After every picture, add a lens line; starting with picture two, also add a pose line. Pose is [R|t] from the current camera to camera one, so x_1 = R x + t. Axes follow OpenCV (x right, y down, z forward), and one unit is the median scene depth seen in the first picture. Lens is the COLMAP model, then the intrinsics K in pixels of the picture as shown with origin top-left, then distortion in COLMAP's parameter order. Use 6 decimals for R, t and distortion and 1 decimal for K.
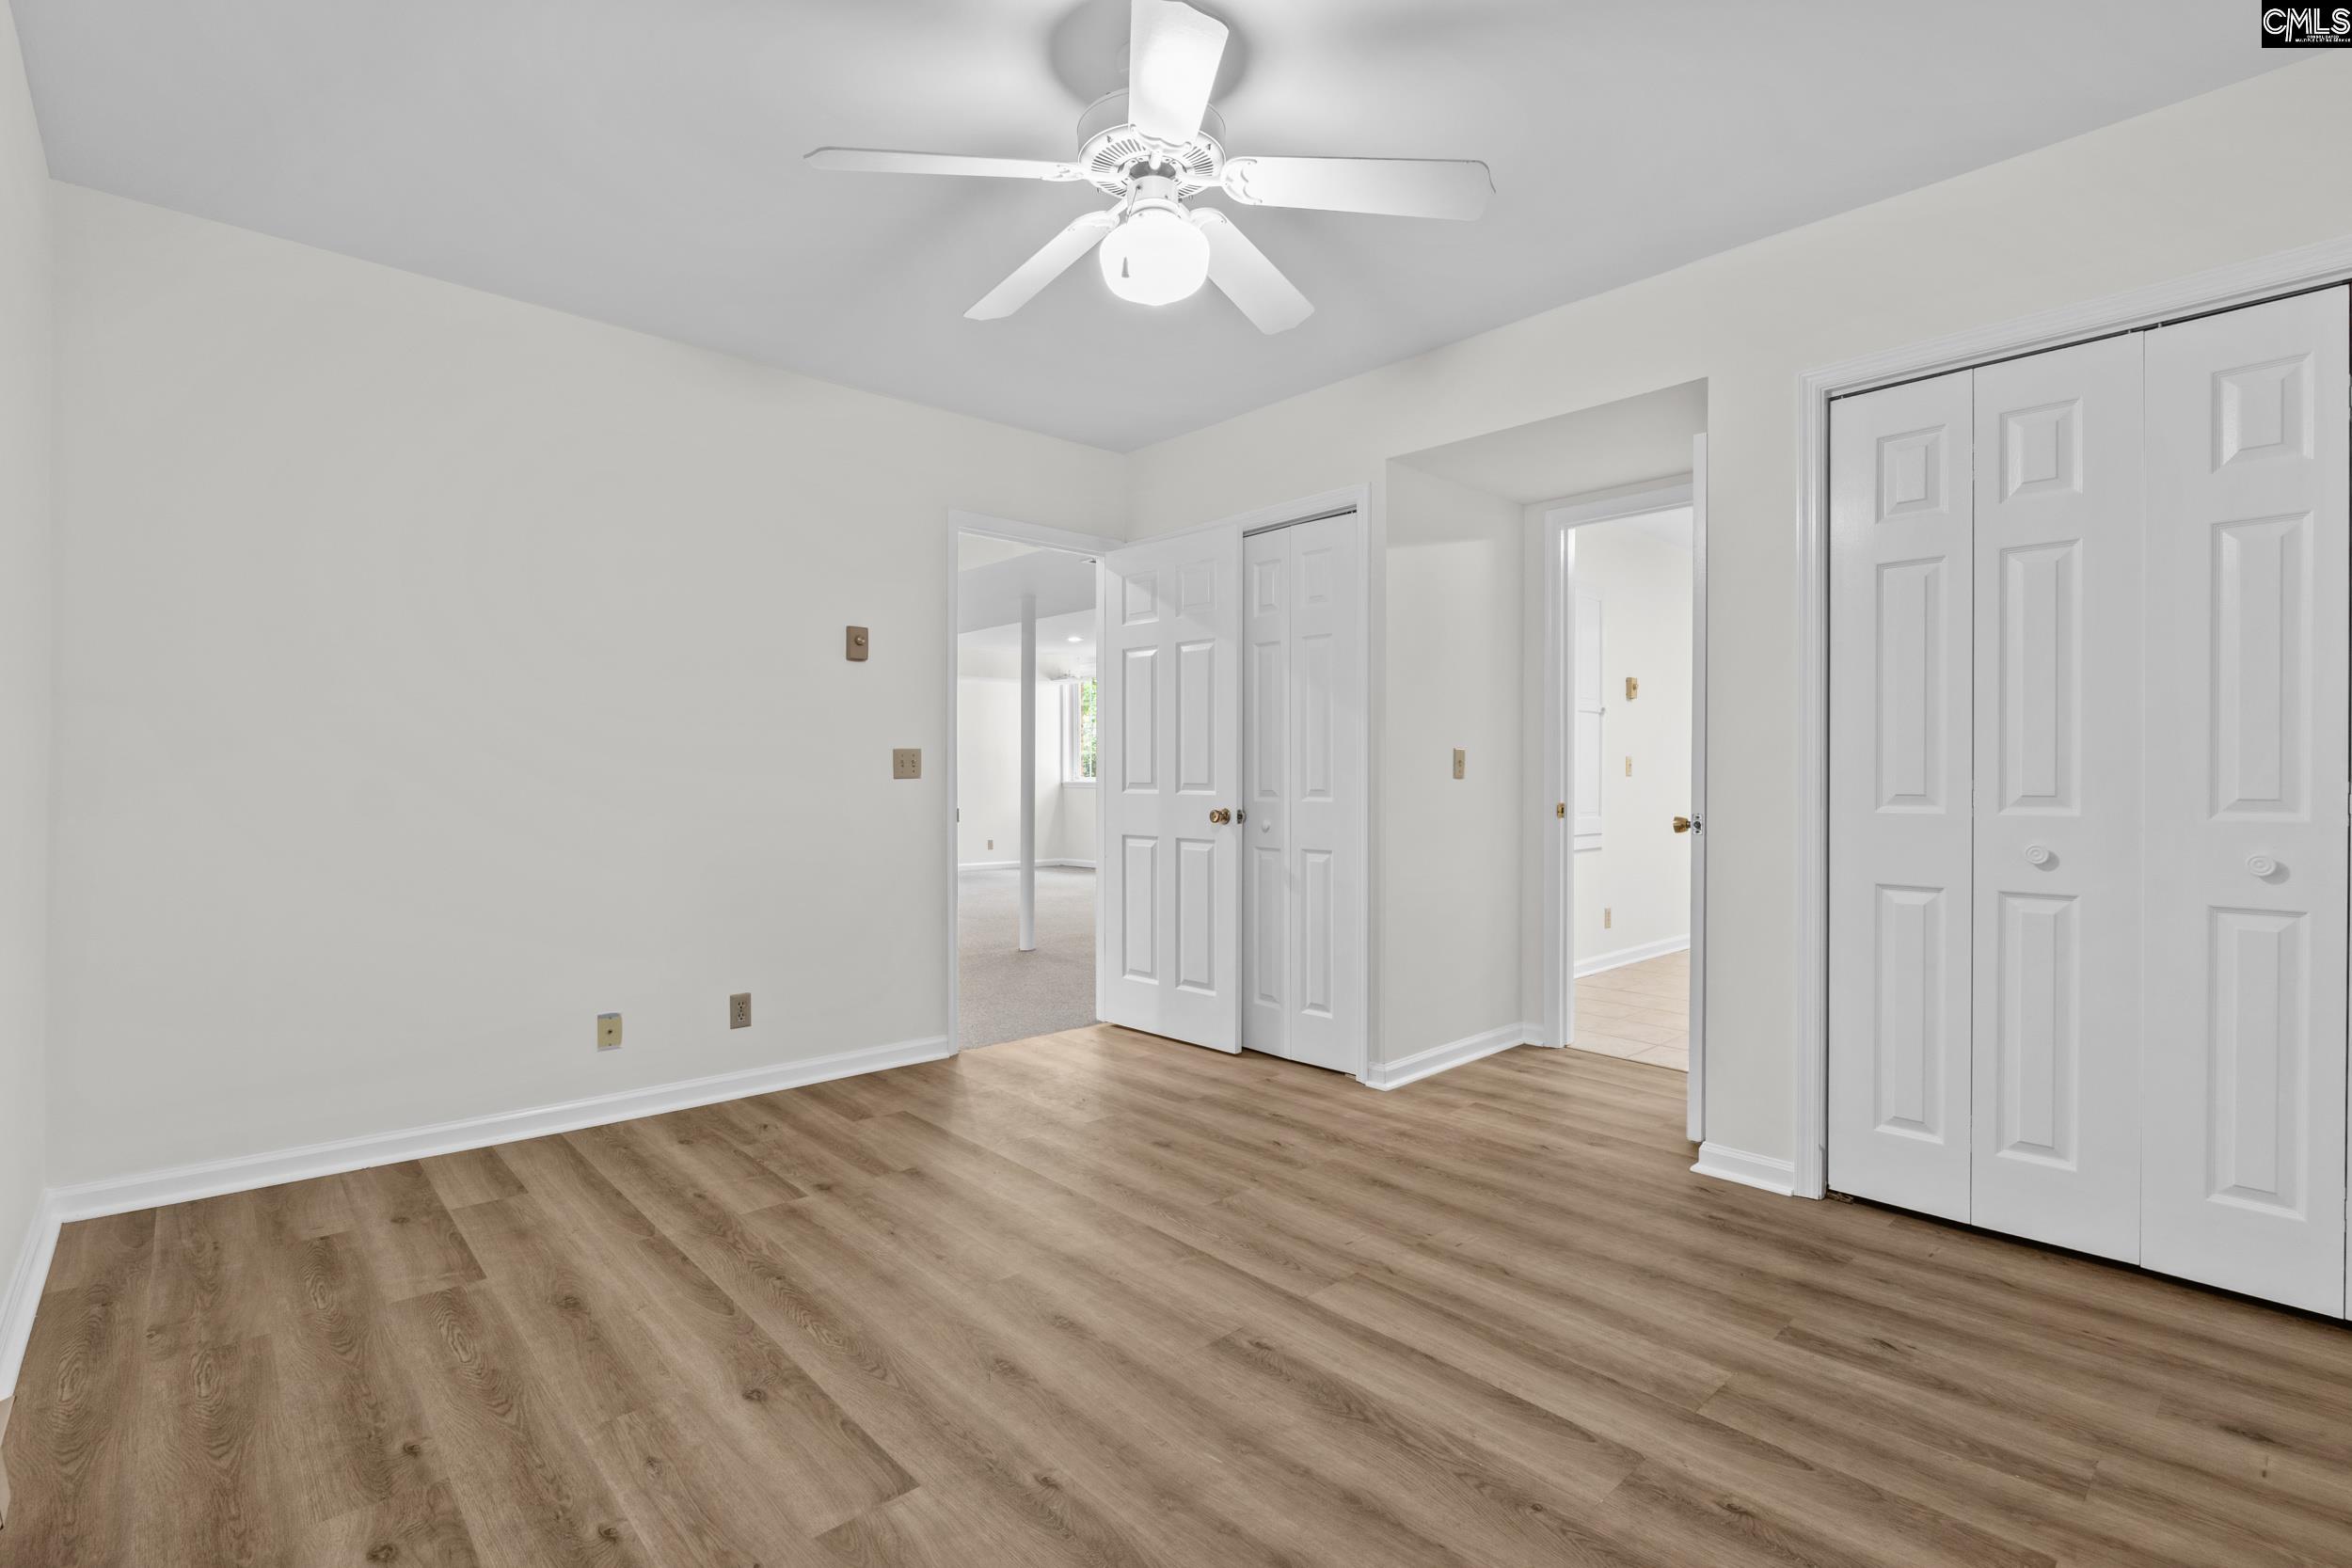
lens RADIAL K [[1090.8, 0, 1179.2], [0, 1090.8, 778.1], [0, 0, 1]] dist [-0.006829, 0.000650]
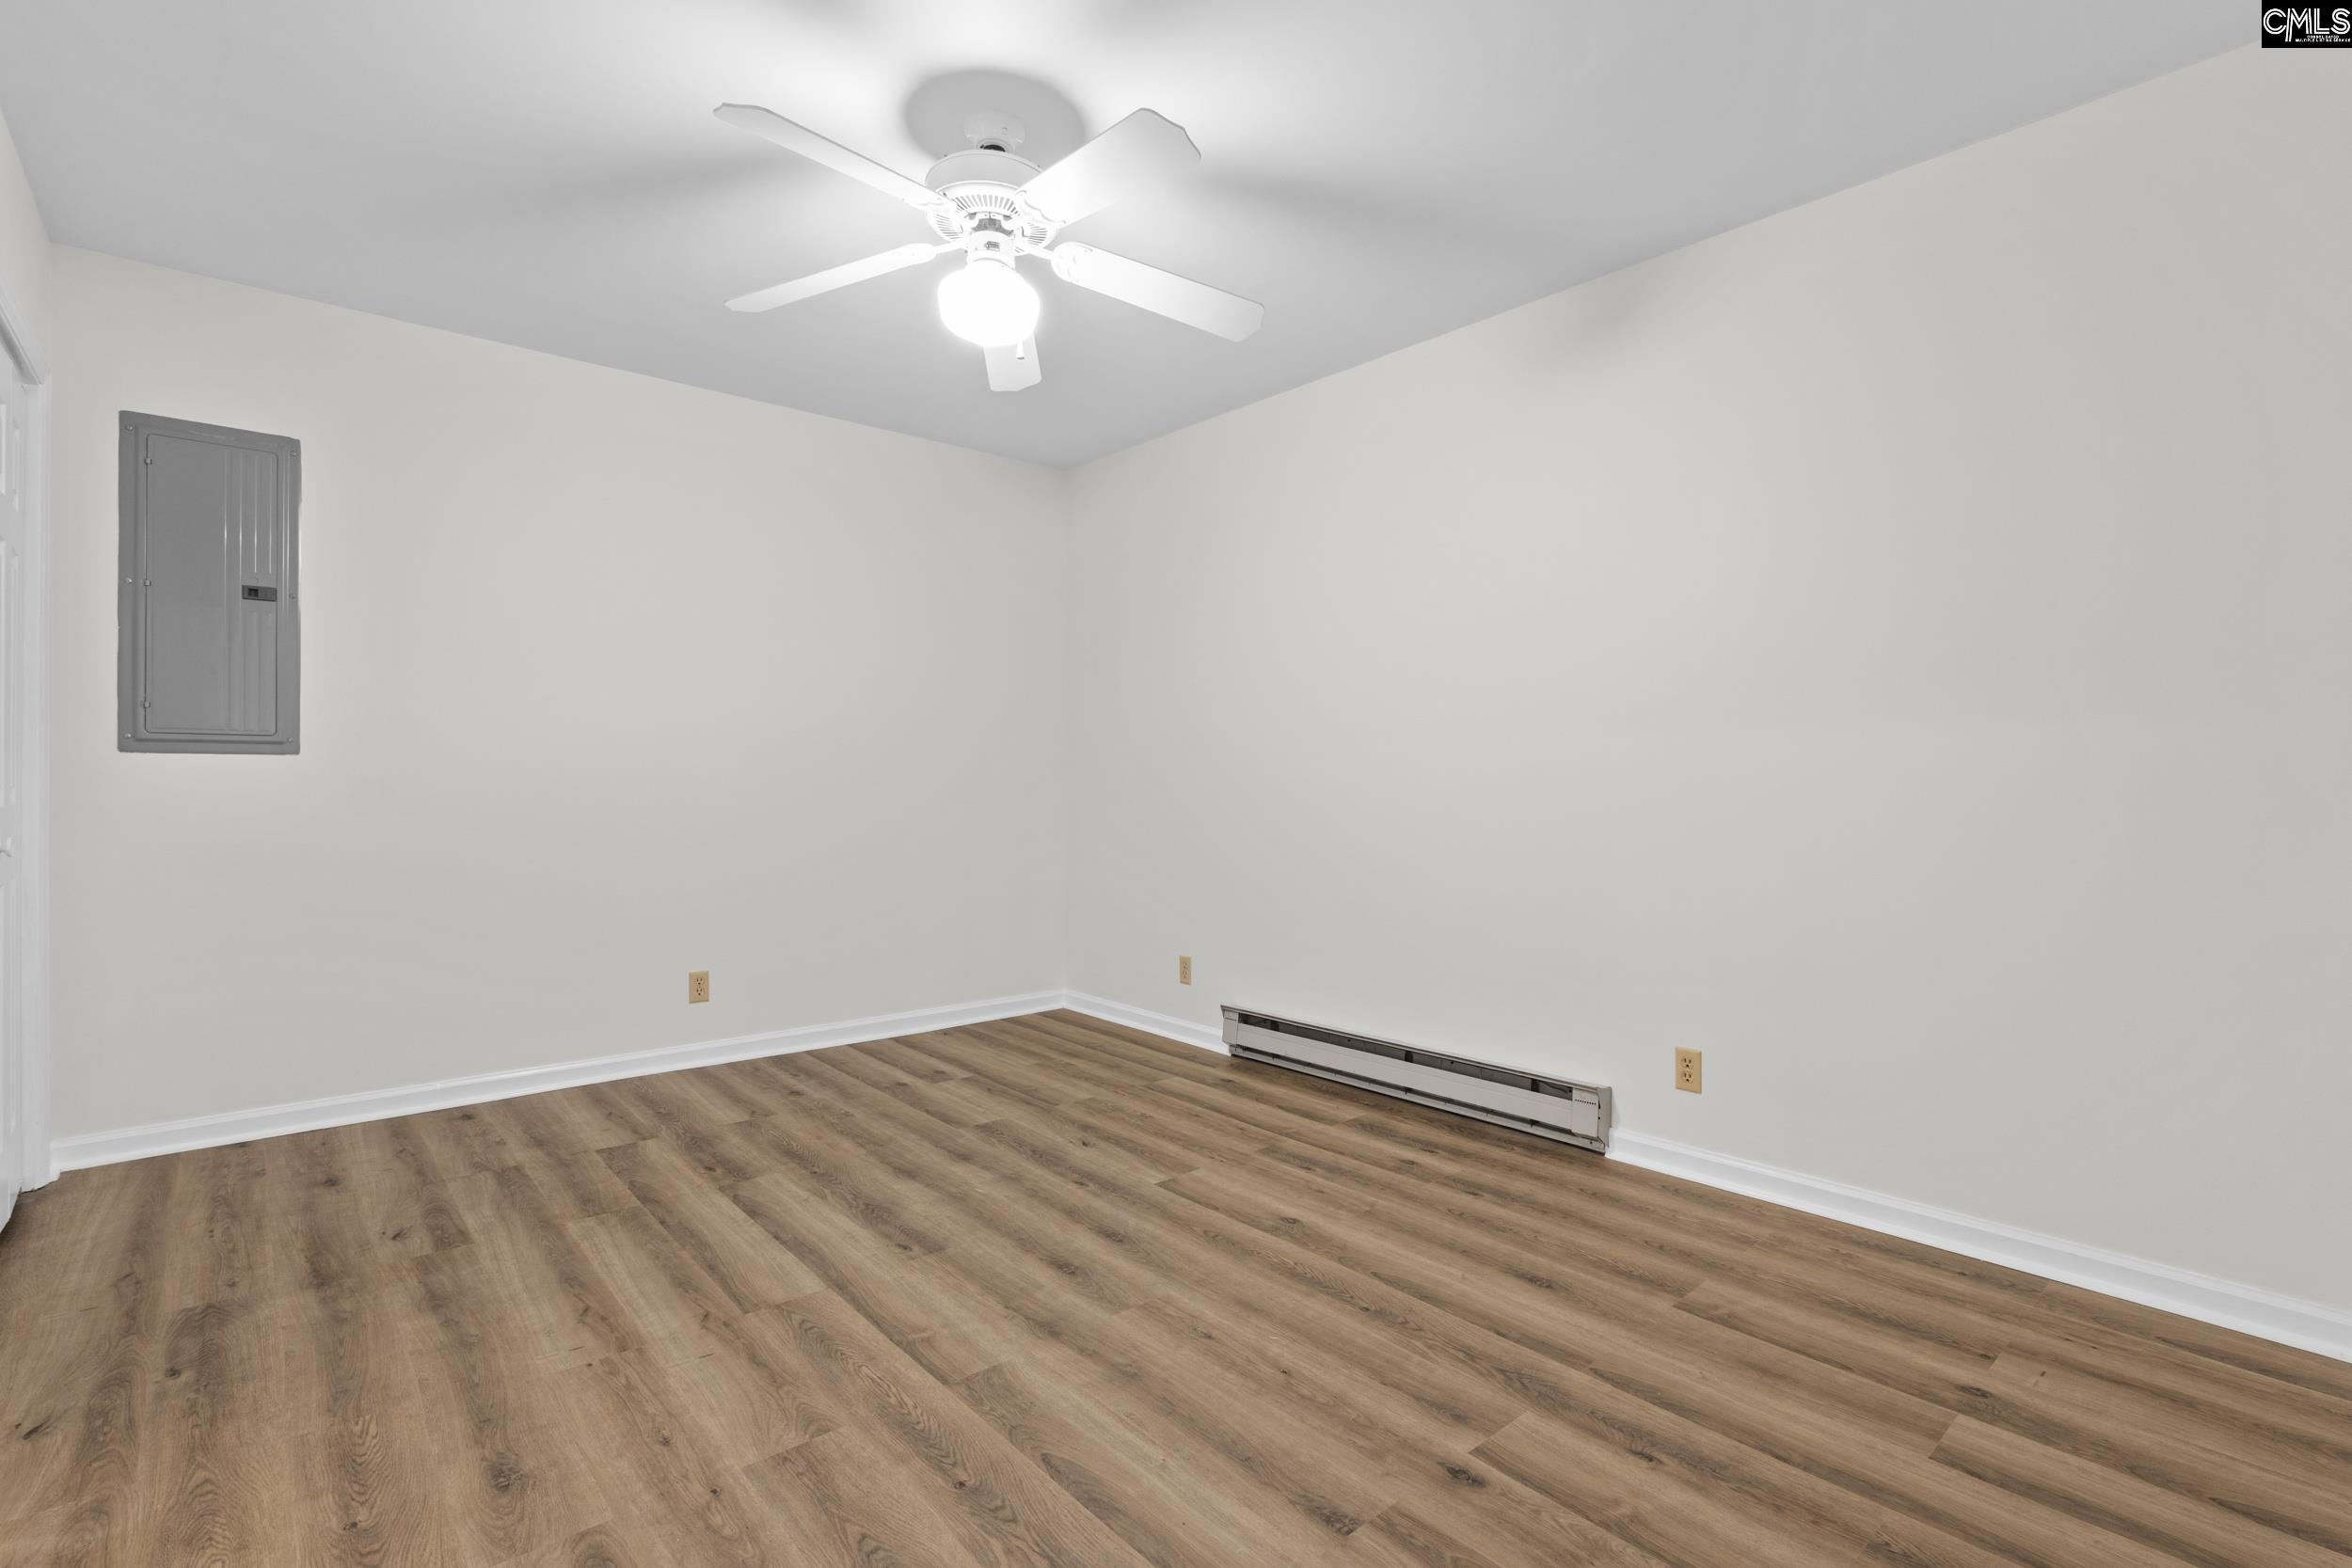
lens RADIAL K [[1090.8, 0, 1173.5], [0, 1090.8, 783.2], [0, 0, 1]] dist [-0.006829, 0.000650]
pose [[-0.999487, -0.005525, 0.031549, -0.235422], [-0.005274, 0.999954, 0.008044, -0.001802], [-0.031592, 0.007873, -0.999470, 2.004766]]
